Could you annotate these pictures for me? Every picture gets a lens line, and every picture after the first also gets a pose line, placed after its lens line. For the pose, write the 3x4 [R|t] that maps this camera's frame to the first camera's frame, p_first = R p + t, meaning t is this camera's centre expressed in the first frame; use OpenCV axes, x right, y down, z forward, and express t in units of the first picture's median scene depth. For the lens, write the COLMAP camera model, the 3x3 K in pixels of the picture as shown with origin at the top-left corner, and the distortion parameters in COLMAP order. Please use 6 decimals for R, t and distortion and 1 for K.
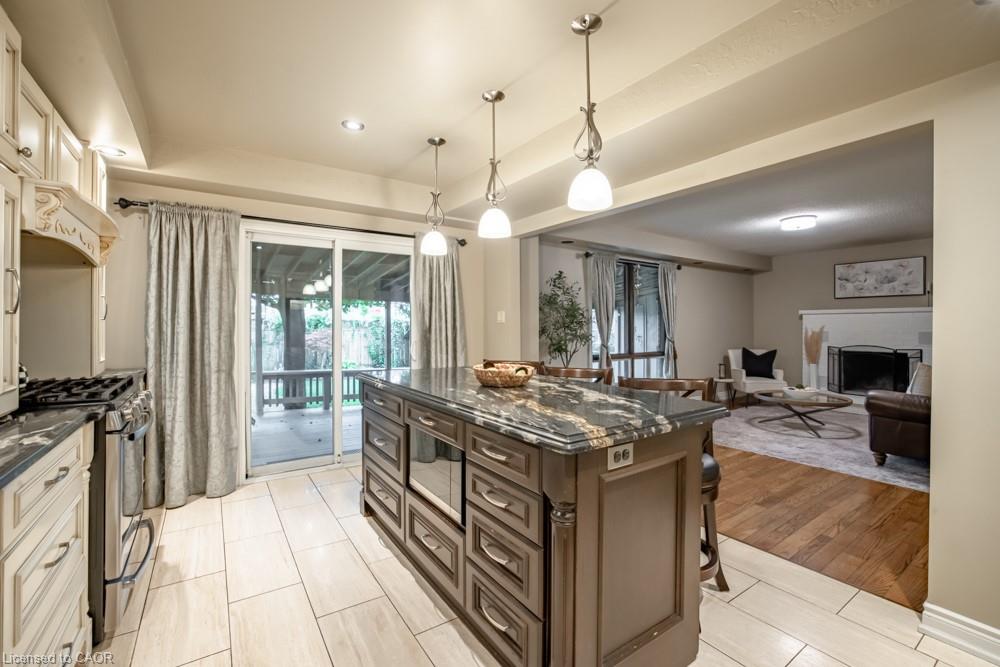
lens RADIAL K [[429.6, 0, 496.6], [0, 429.6, 326.2], [0, 0, 1]] dist [-0.041740, 0.011074]
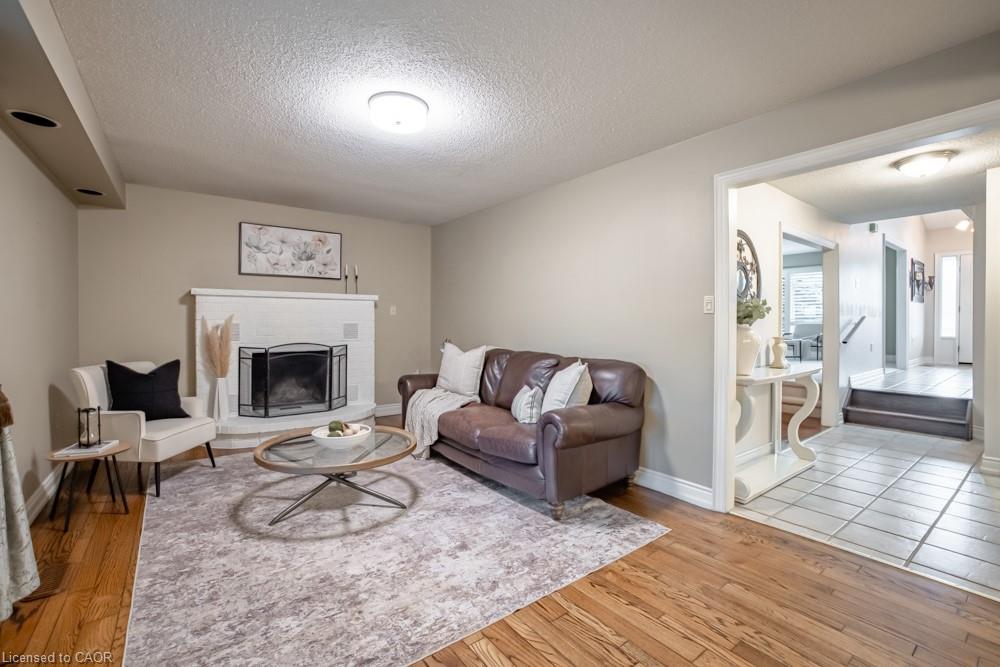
lens RADIAL K [[429.6, 0, 494.1], [0, 429.6, 324.8], [0, 0, 1]] dist [-0.041740, 0.011074]
pose [[-0.041282, -0.006793, 0.999124, 0.137758], [-0.004812, 0.999967, 0.006600, 0.008347], [-0.999136, -0.004536, -0.041313, 0.672052]]
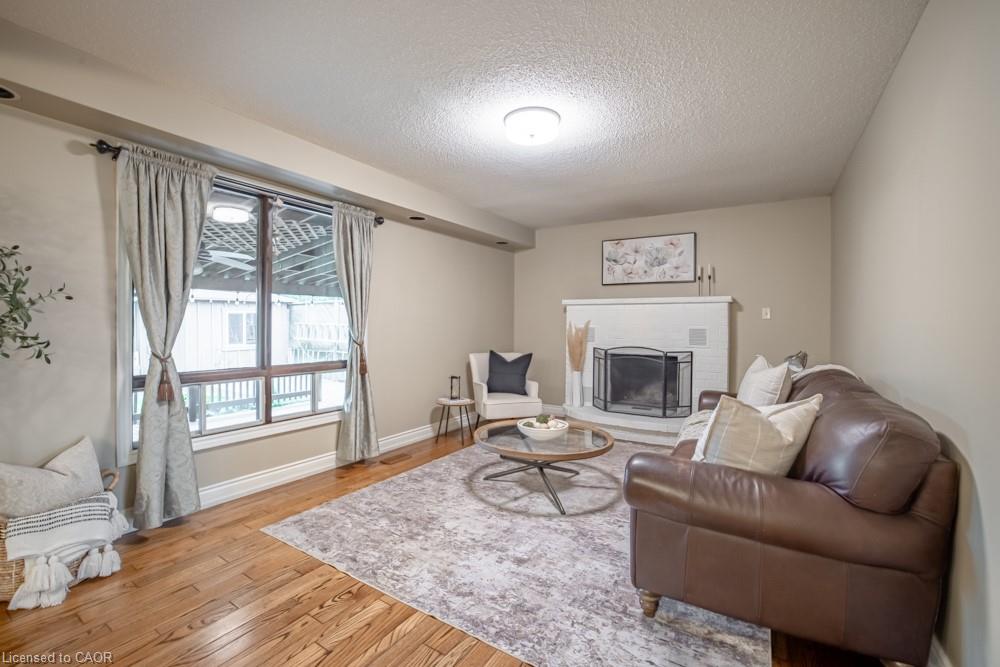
lens RADIAL K [[429.6, 0, 496.1], [0, 429.6, 325.5], [0, 0, 1]] dist [-0.041740, 0.011074]
pose [[0.920598, 0.006305, 0.390462, 0.343012], [-0.007731, 0.999968, 0.002082, 0.008362], [-0.390436, -0.004935, 0.920617, 0.377995]]
